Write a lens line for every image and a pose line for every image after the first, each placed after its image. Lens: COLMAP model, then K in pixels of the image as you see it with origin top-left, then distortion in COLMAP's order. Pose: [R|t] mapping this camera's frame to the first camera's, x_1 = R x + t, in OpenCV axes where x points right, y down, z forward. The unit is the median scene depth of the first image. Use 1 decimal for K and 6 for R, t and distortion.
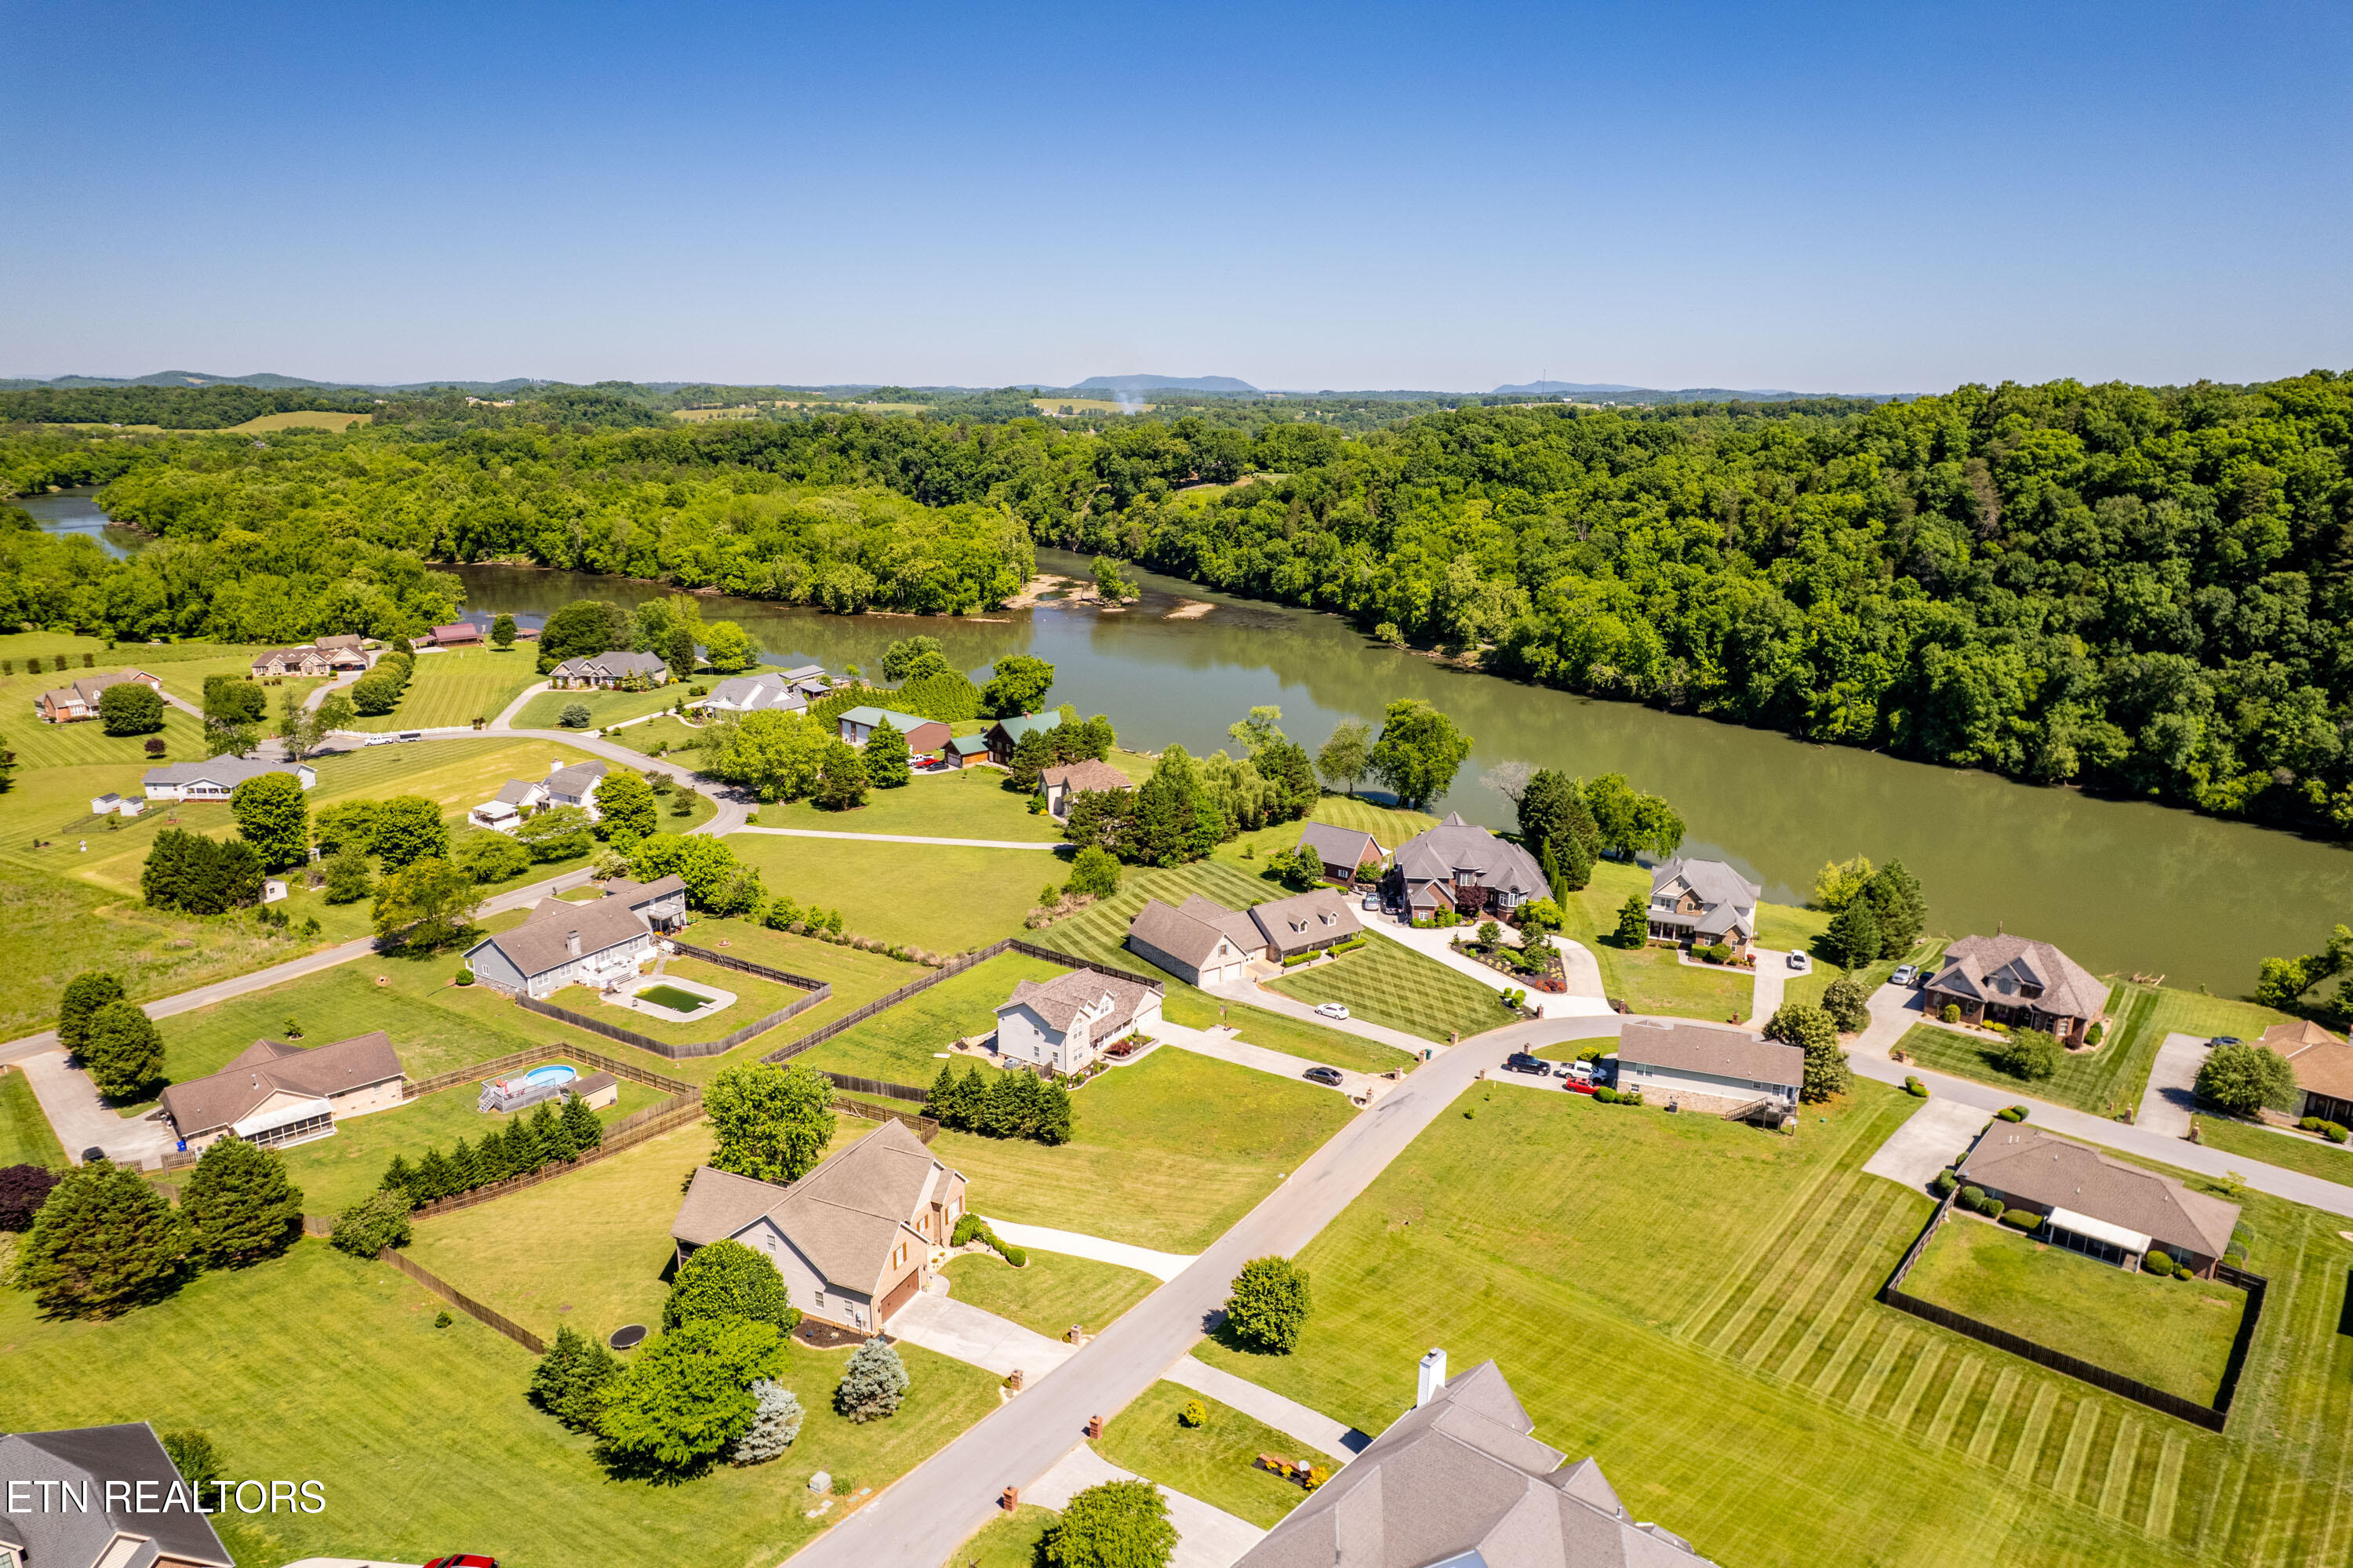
lens RADIAL K [[1510.6, 0, 1179.7], [0, 1510.6, 788.1], [0, 0, 1]] dist [-0.070709, 0.059111]
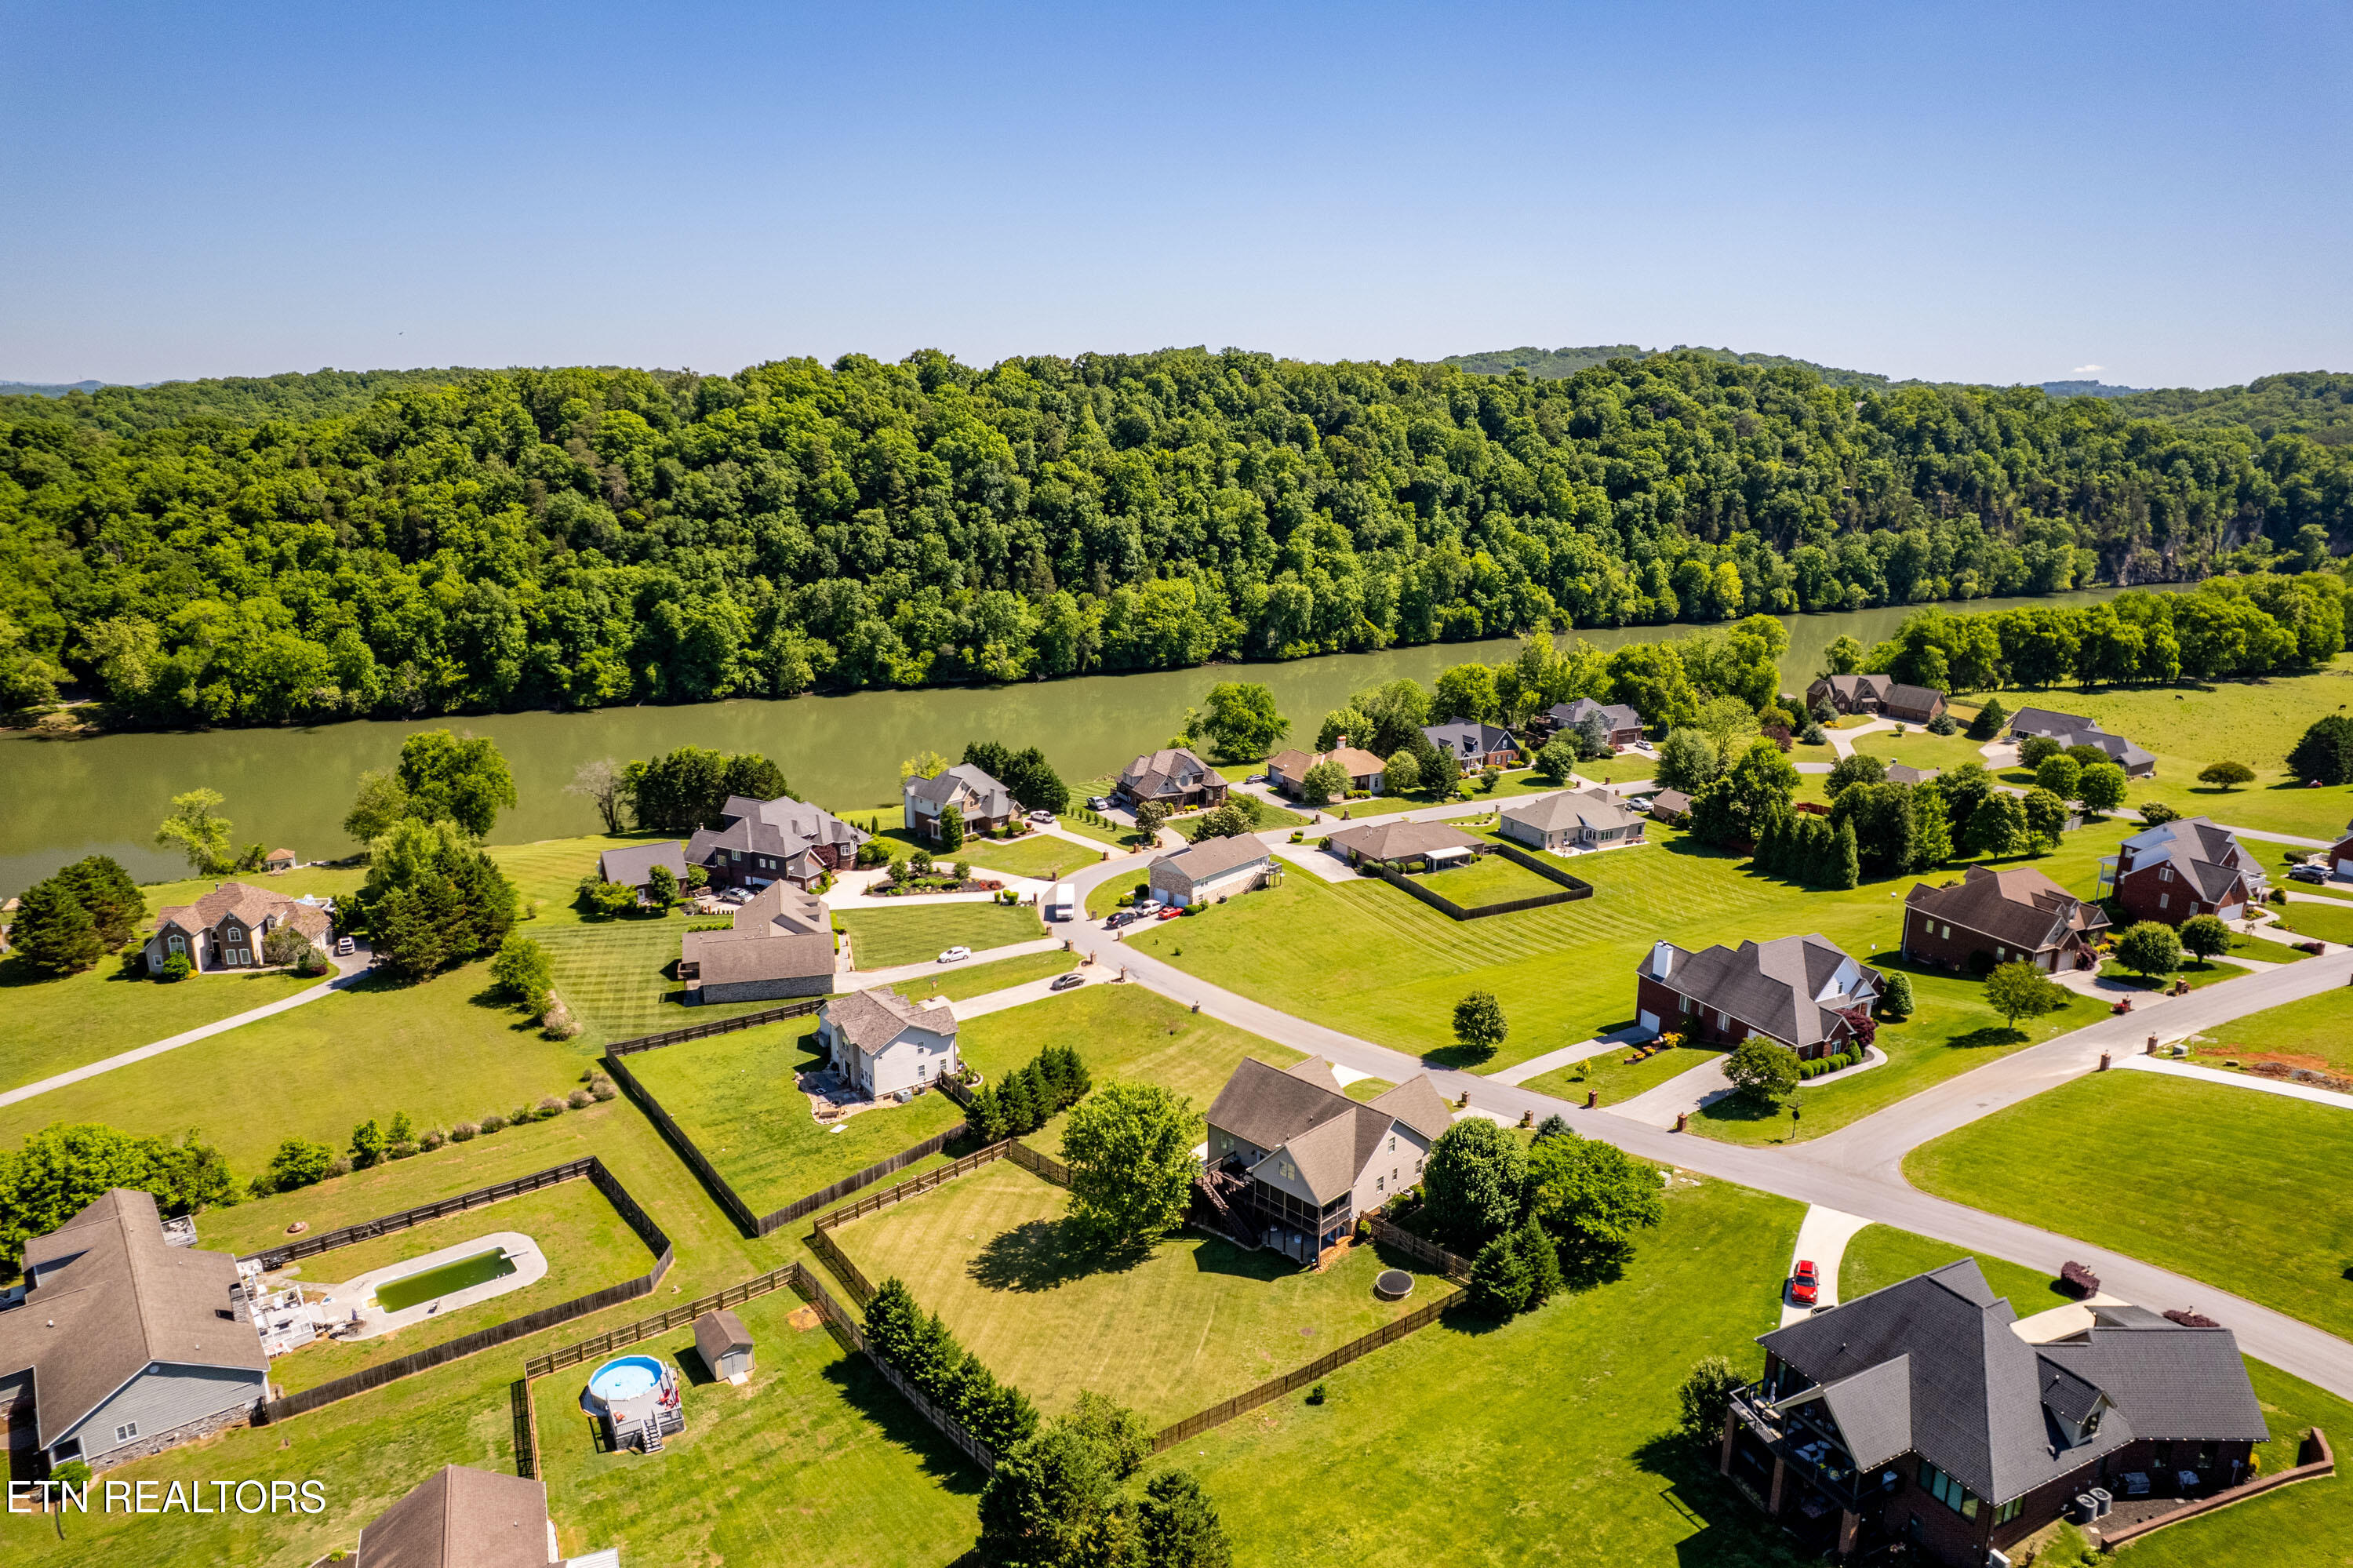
lens RADIAL K [[1510.6, 0, 1175.1], [0, 1510.6, 795.8], [0, 0, 1]] dist [-0.070709, 0.059111]
pose [[0.355512, -0.249674, 0.900708, -0.672995], [0.237604, 0.956146, 0.171258, -0.093068], [-0.903967, 0.153128, 0.399245, 0.346913]]
